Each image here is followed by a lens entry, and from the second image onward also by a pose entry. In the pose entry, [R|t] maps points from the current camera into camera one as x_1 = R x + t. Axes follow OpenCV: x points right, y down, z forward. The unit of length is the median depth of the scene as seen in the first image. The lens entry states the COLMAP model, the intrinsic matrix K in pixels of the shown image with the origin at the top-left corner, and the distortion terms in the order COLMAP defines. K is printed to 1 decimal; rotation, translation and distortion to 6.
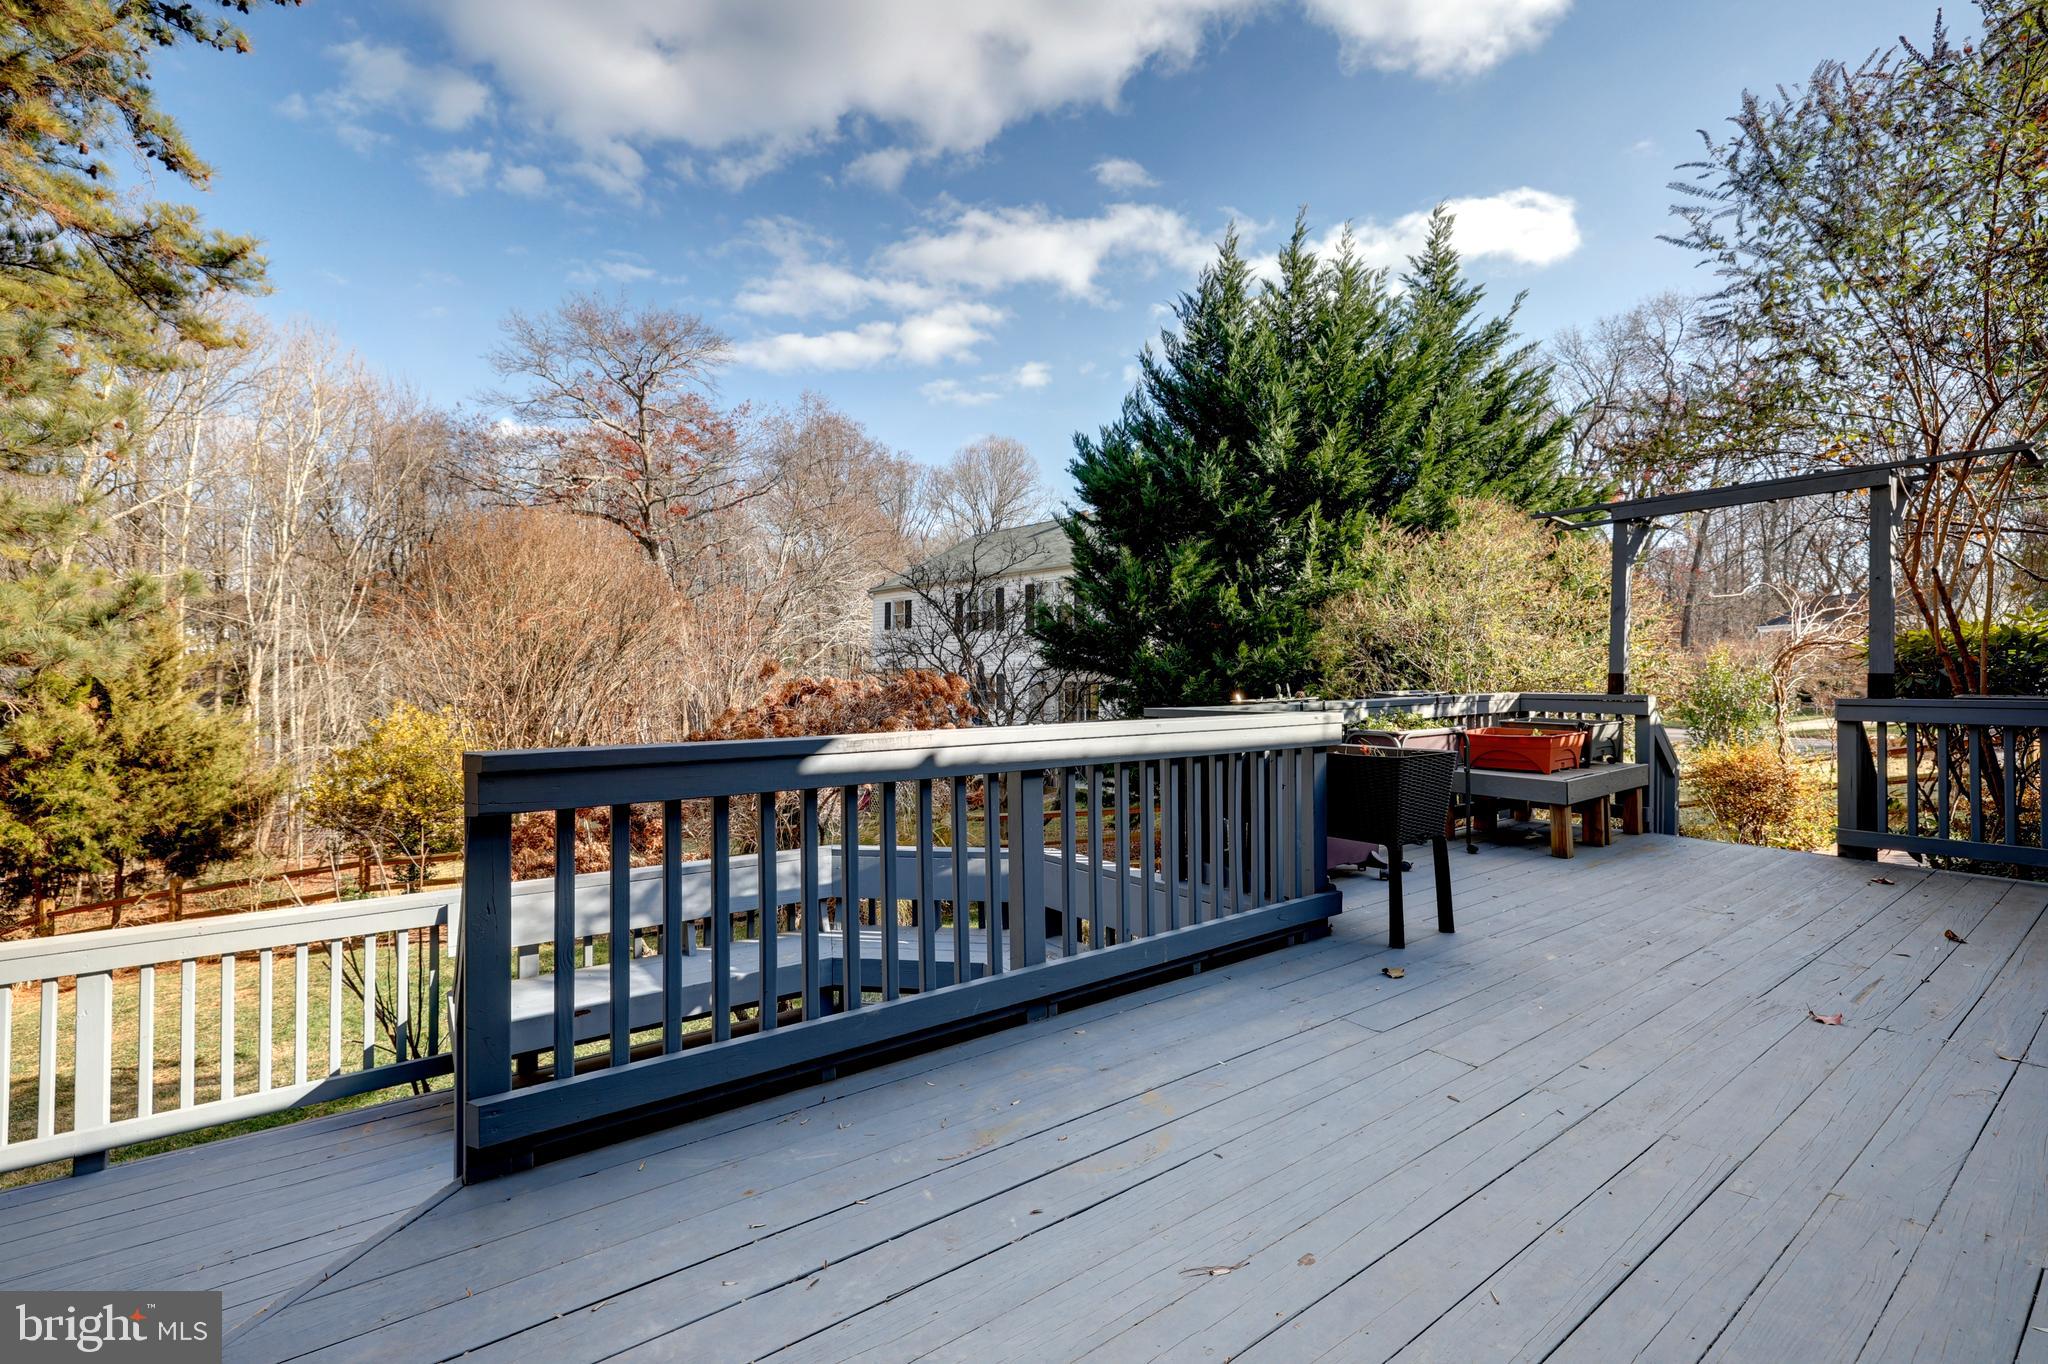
lens RADIAL K [[846.3, 0, 1022.2], [0, 846.3, 674.1], [0, 0, 1]] dist [-0.024224, 0.004051]
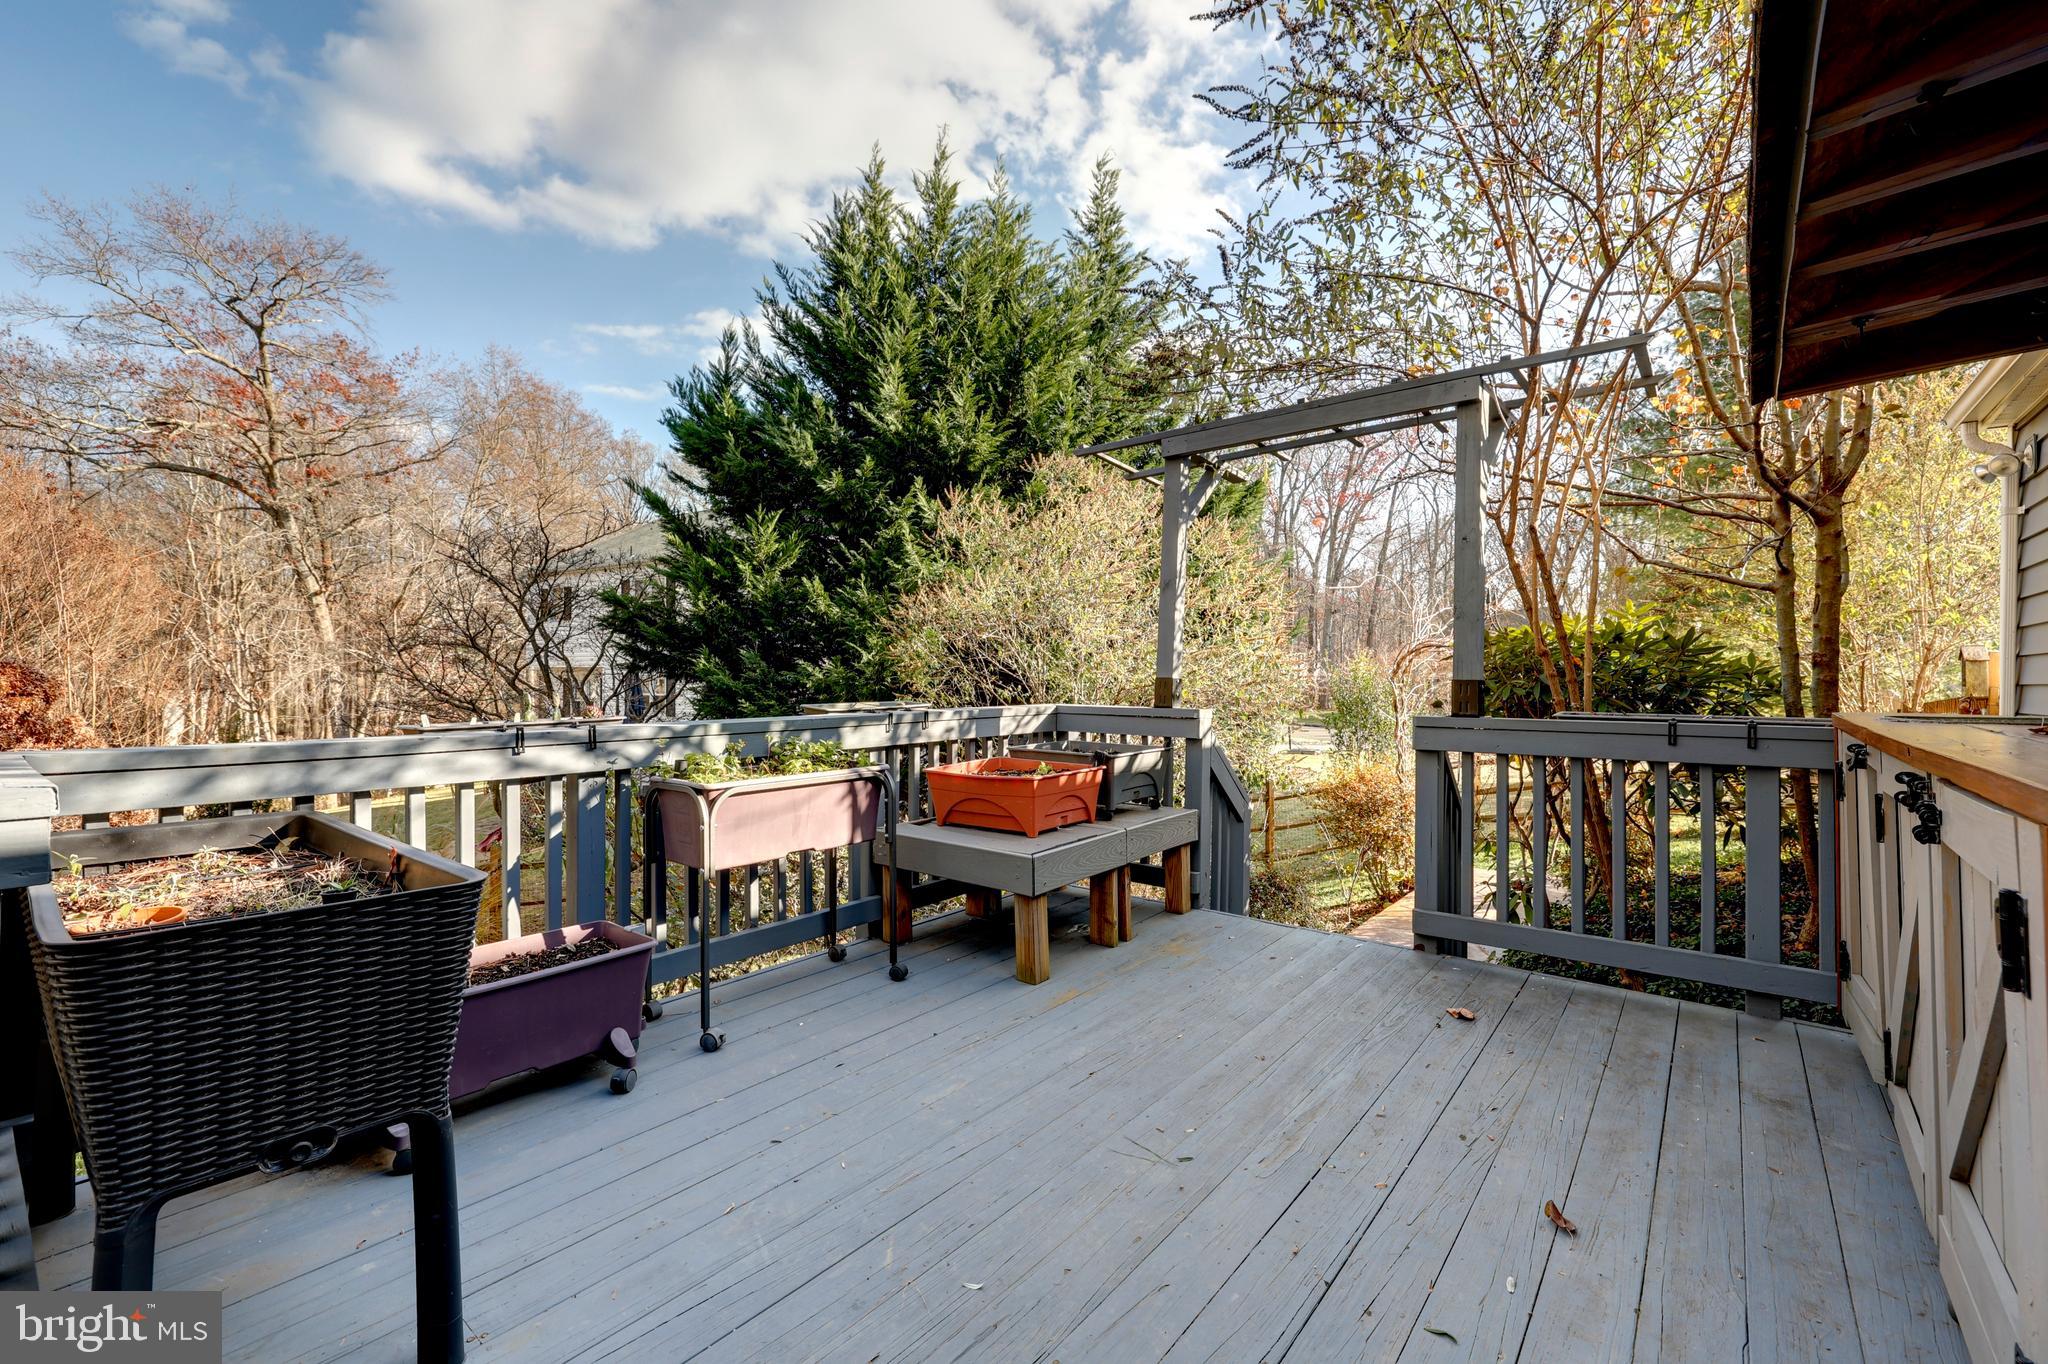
lens RADIAL K [[846.3, 0, 1023.9], [0, 846.3, 680.1], [0, 0, 1]] dist [-0.024224, 0.004051]
pose [[0.962487, 0.006566, 0.271250, 0.182918], [-0.007520, 0.999969, 0.002479, 0.000028], [-0.271225, -0.004426, 0.962506, 0.159436]]
